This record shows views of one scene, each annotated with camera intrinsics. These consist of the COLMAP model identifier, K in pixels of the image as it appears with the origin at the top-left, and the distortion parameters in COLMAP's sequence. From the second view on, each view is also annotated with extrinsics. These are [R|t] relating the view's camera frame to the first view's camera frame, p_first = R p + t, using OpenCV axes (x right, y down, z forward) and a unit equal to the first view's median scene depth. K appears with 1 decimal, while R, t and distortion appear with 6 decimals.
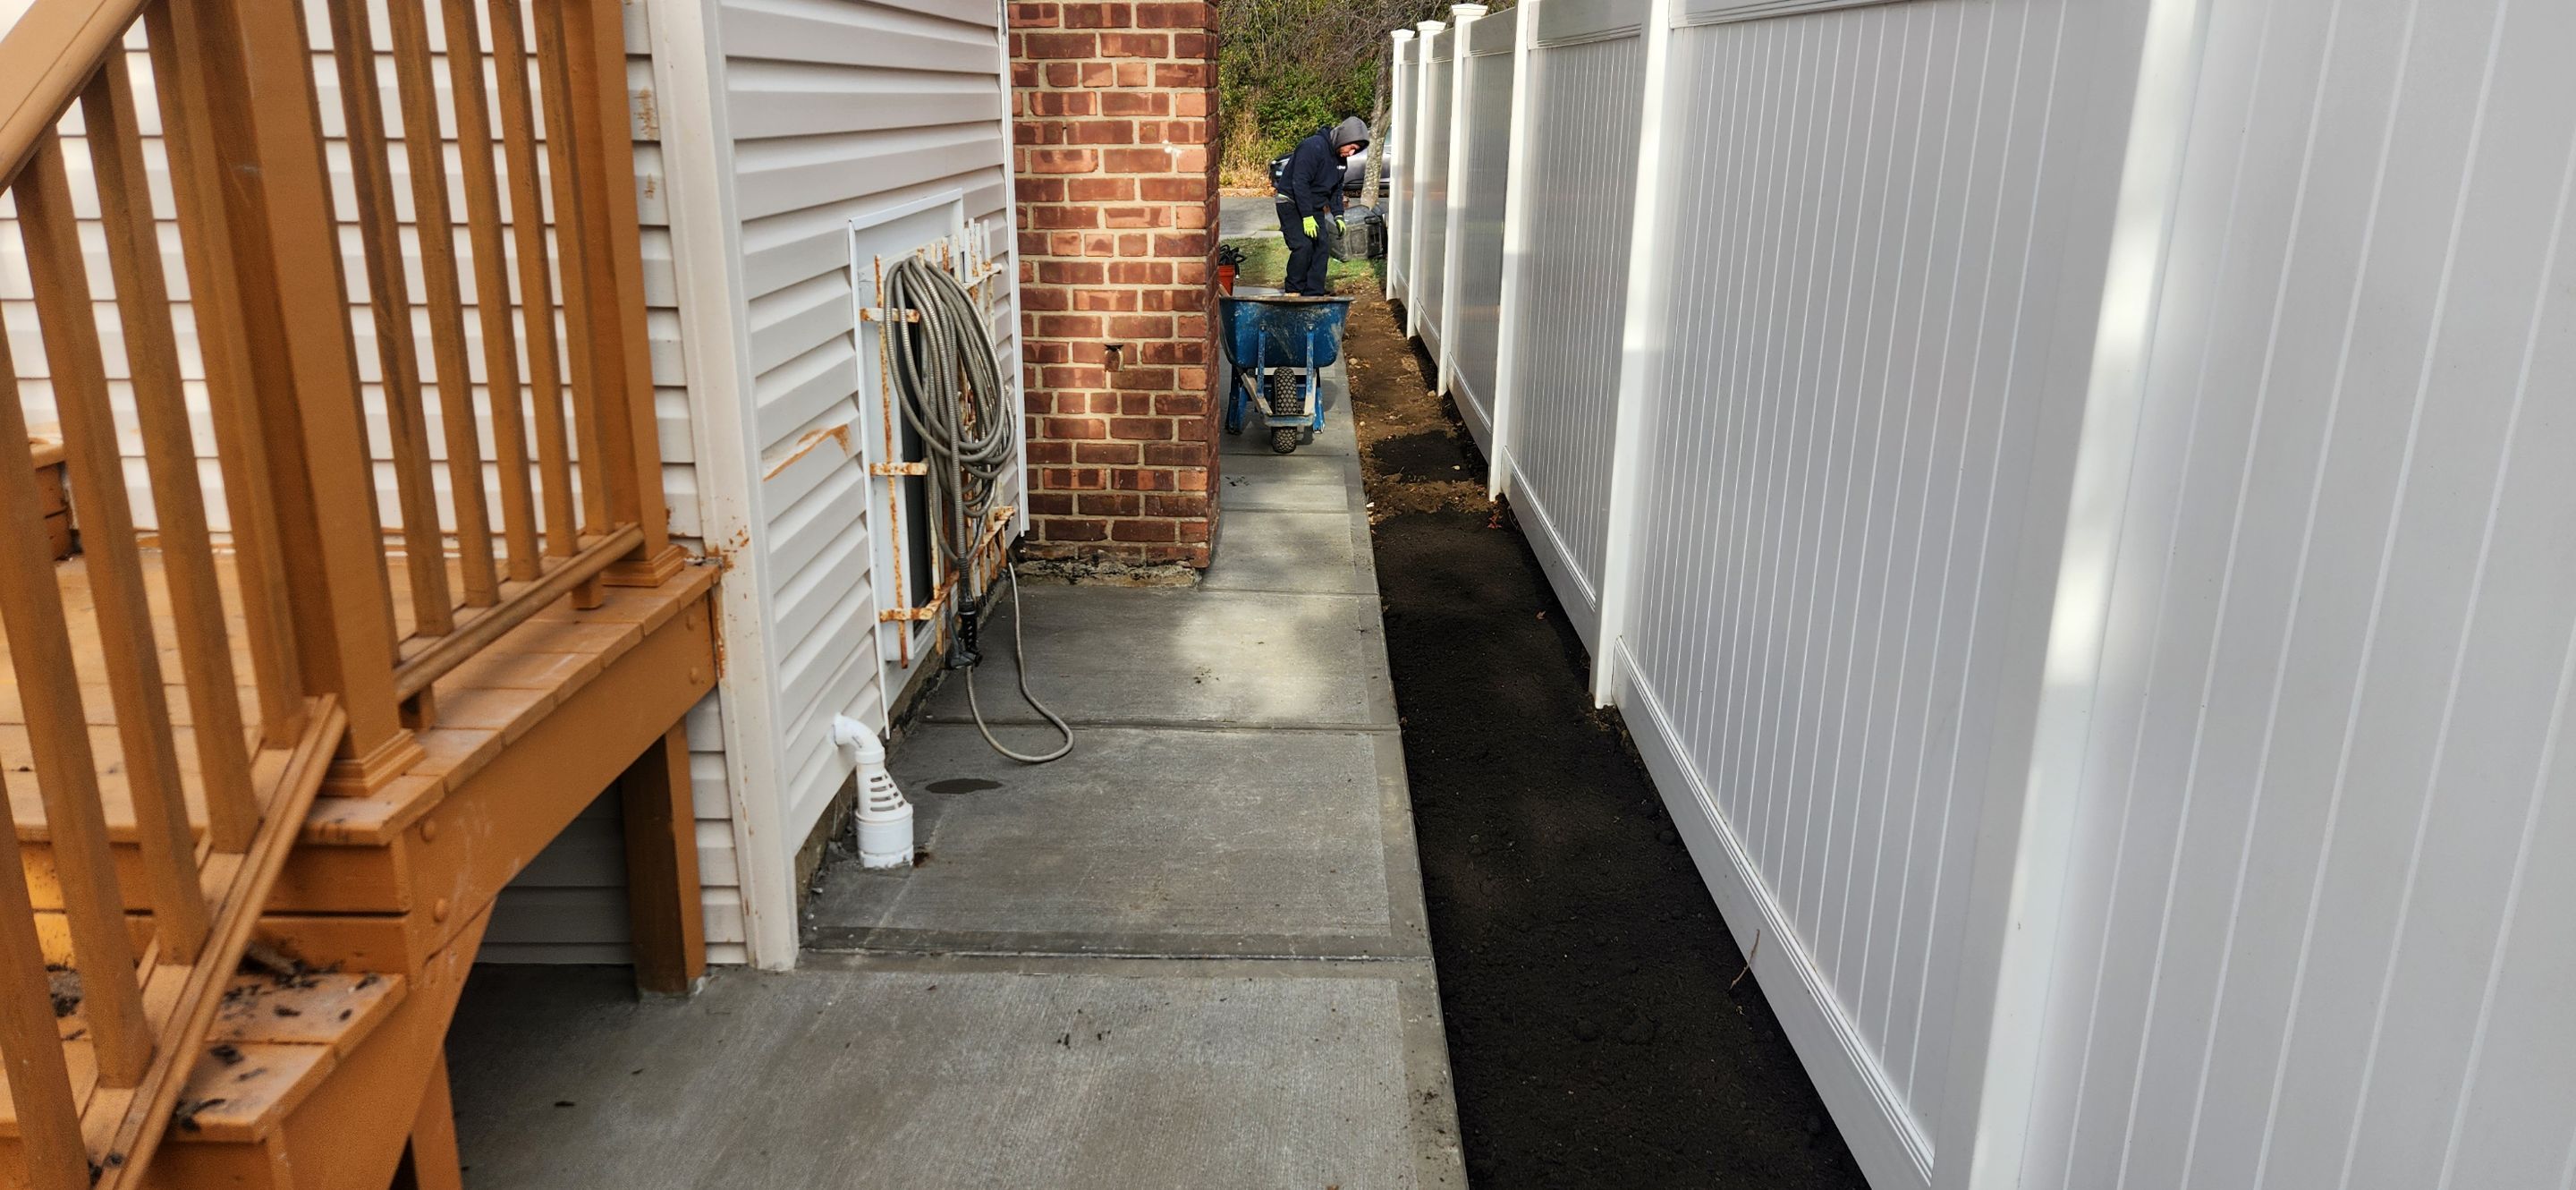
lens RADIAL K [[1698.0, 0, 1288.0], [0, 1698.0, 595.0], [0, 0, 1]] dist [0.076079, 0.000200]
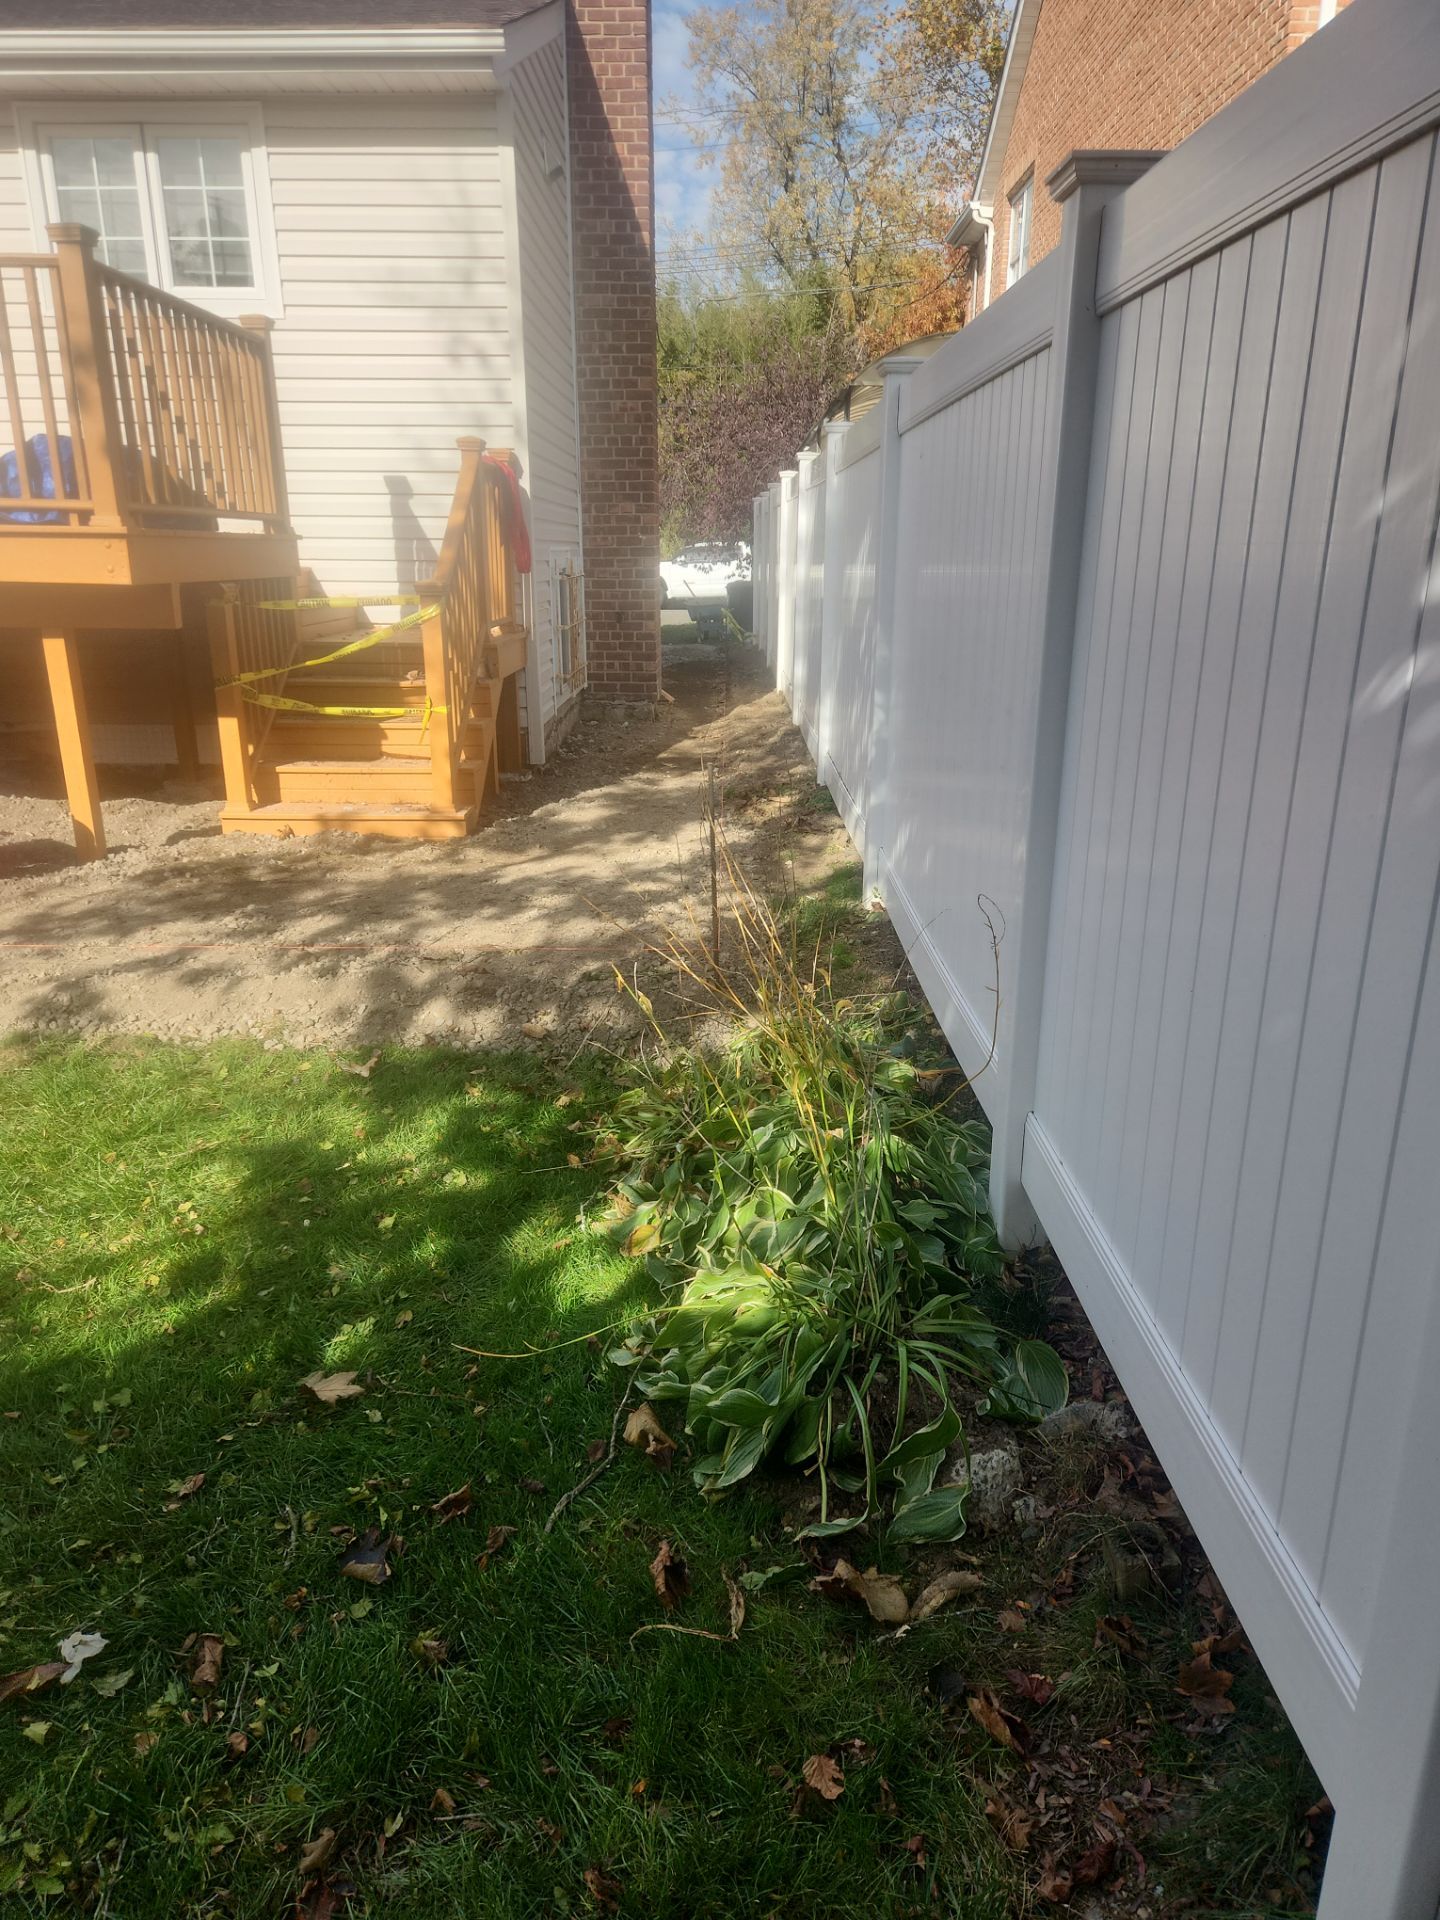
lens RADIAL K [[1280.2, 0, 719.1], [0, 1280.2, 956.5], [0, 0, 1]] dist [0.083826, -0.073798]
pose [[0.999952, -0.009582, 0.001801, 0.043697], [0.009556, 0.999858, 0.013910, 0.370829], [-0.001934, -0.013892, 0.999902, -1.034396]]
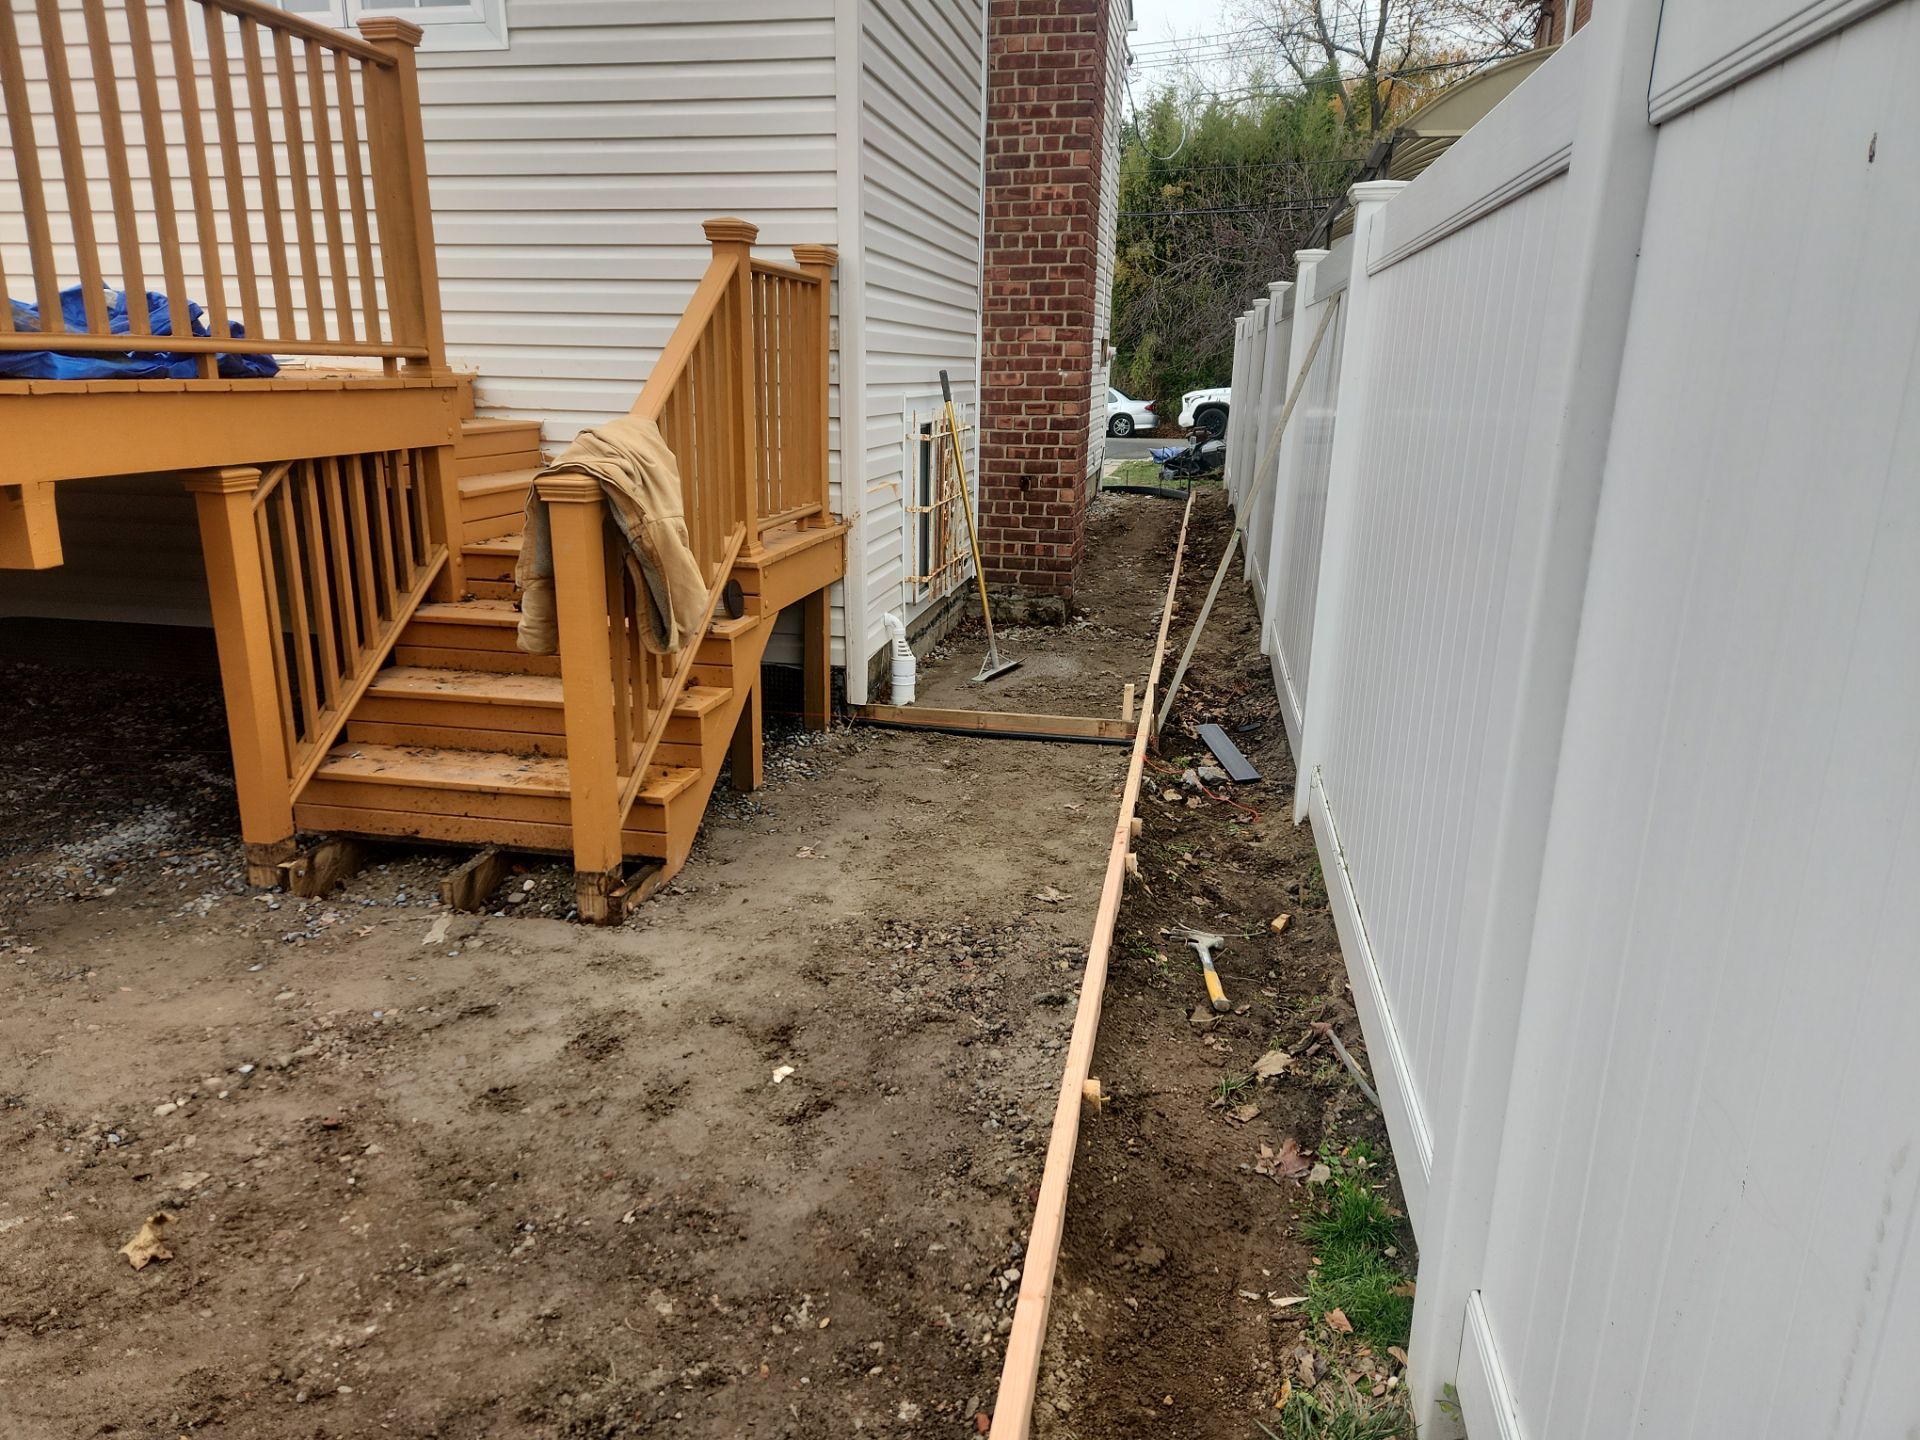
lens RADIAL K [[1270.1, 0, 949.7], [0, 1270.1, 727.0], [0, 0, 1]] dist [0.087065, -0.076128]
pose [[0.982683, 0.056940, -0.176328, 0.083075], [-0.059605, 0.998173, -0.009852, 0.155936], [0.175445, 0.020191, 0.984282, -0.424540]]
